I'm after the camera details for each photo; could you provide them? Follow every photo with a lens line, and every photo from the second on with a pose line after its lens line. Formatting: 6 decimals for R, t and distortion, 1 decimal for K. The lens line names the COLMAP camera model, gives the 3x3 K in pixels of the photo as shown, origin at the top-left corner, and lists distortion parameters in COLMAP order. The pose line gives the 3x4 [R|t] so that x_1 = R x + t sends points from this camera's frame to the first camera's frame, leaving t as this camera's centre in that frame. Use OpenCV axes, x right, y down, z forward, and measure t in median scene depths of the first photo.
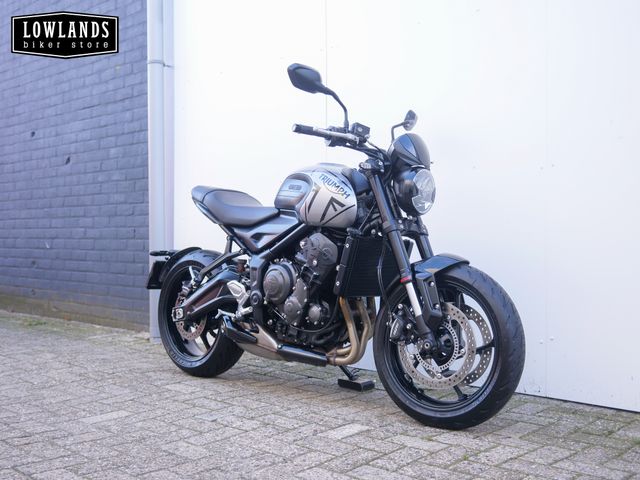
lens RADIAL K [[746.4, 0, 320.0], [0, 746.4, 240.0], [0, 0, 1]] dist [-0.005650, 0.001296]
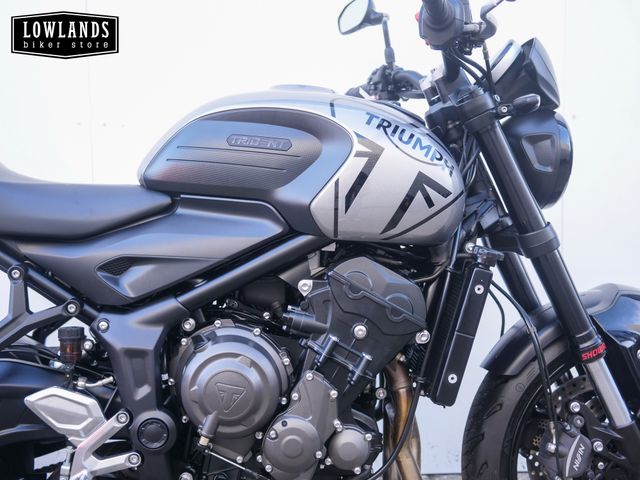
lens RADIAL K [[746.4, 0, 320.0], [0, 746.4, 240.0], [0, 0, 1]] dist [-0.005650, 0.001296]
pose [[0.713938, -0.070524, 0.696649, -0.289524], [0.012241, 0.996020, 0.088285, -0.053110], [-0.700102, -0.054503, 0.711959, 0.683544]]
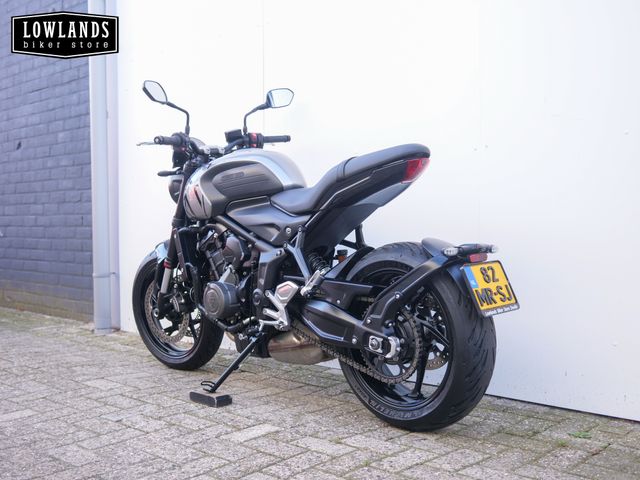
lens RADIAL K [[746.4, 0, 320.0], [0, 746.4, 240.0], [0, 0, 1]] dist [-0.005650, 0.001296]
pose [[0.999988, -0.004851, -0.001067, 0.102666], [0.004871, 0.999797, 0.019550, -0.002298], [0.000971, -0.019555, 0.999808, 0.060378]]
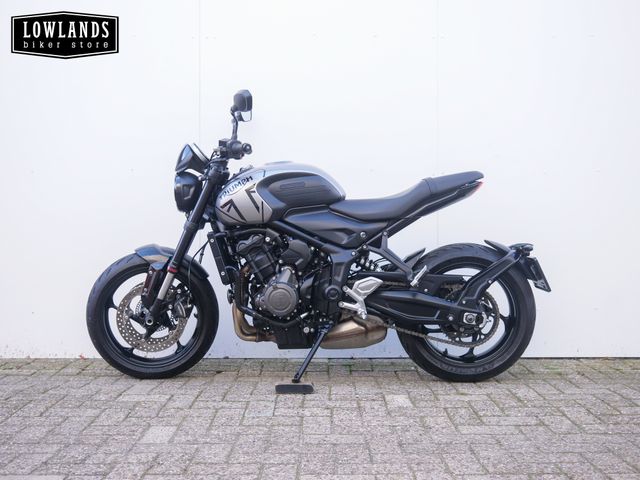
lens RADIAL K [[746.4, 0, 320.0], [0, 746.4, 240.0], [0, 0, 1]] dist [-0.005650, 0.001296]
pose [[0.717327, -0.012255, 0.696629, -0.704290], [0.002981, 0.999890, 0.014519, -0.003962], [-0.696731, -0.008338, 0.717284, 0.232601]]
